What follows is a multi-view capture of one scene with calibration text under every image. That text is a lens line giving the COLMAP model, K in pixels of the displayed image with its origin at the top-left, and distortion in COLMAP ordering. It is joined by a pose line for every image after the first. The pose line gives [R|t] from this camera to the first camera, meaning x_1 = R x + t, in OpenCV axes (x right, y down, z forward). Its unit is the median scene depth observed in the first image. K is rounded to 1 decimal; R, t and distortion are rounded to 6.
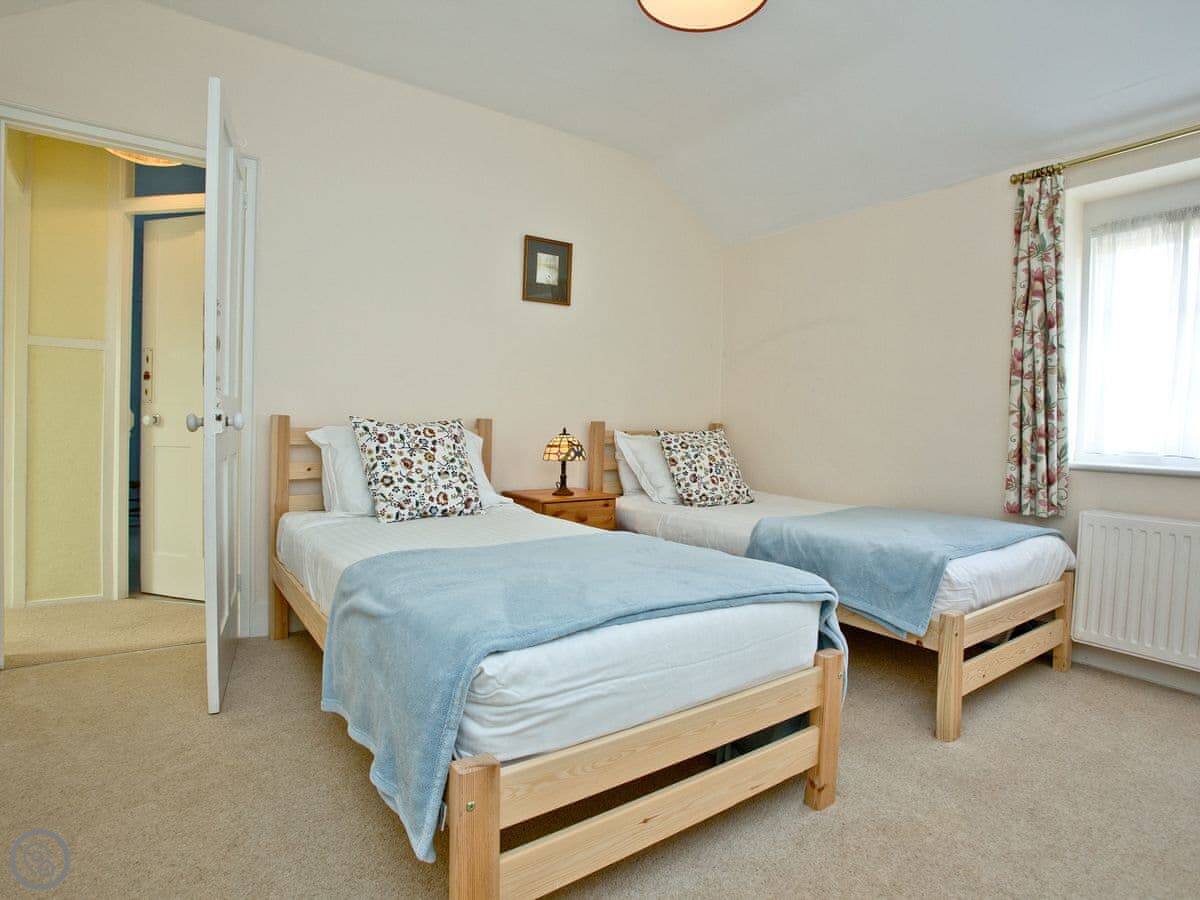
lens RADIAL K [[660.6, 0, 600.0], [0, 660.6, 450.0], [0, 0, 1]] dist [-0.032538, 0.000915]
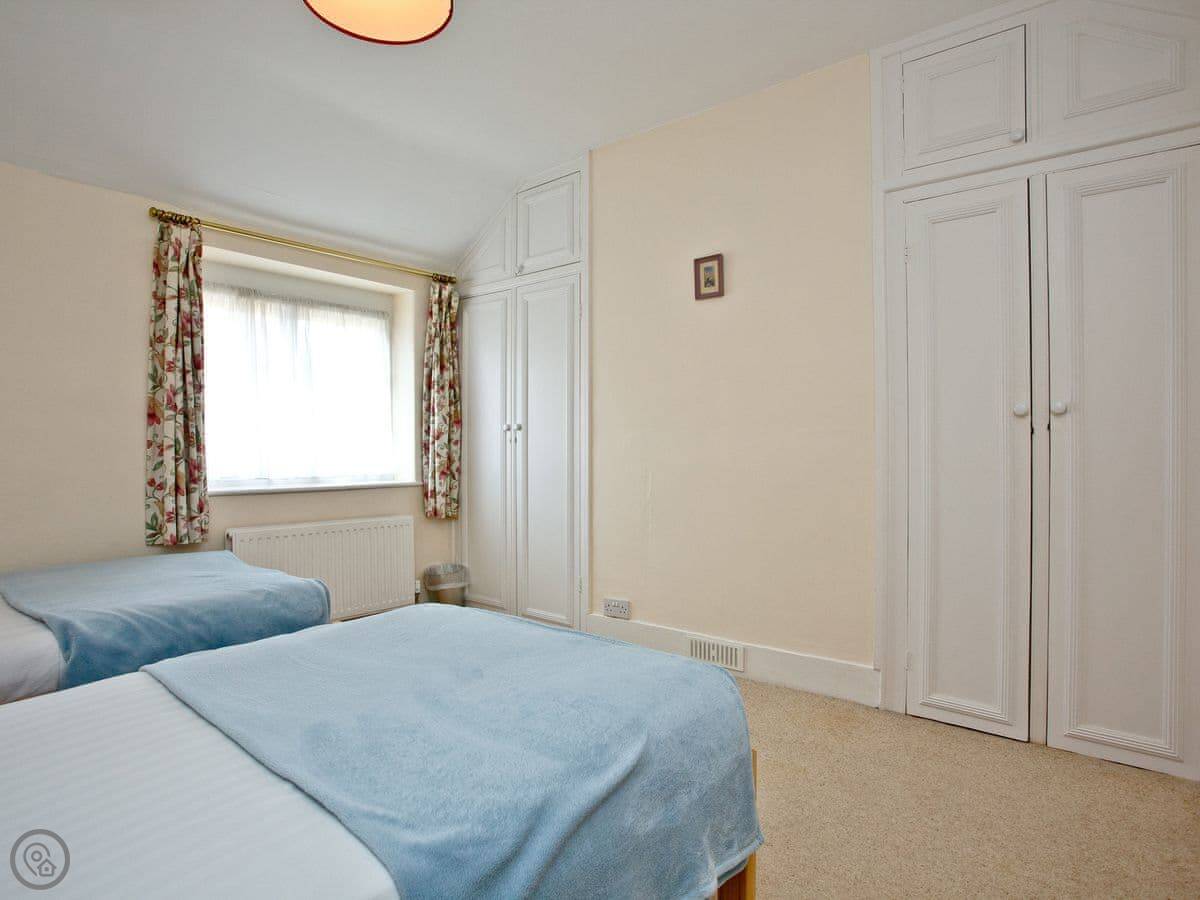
lens RADIAL K [[660.6, 0, 600.0], [0, 660.6, 450.0], [0, 0, 1]] dist [-0.032538, 0.000915]
pose [[-0.279212, -0.024041, 0.959928, -0.538219], [0.037953, 0.998629, 0.036049, -0.064807], [-0.959479, 0.046497, -0.277917, 0.653598]]
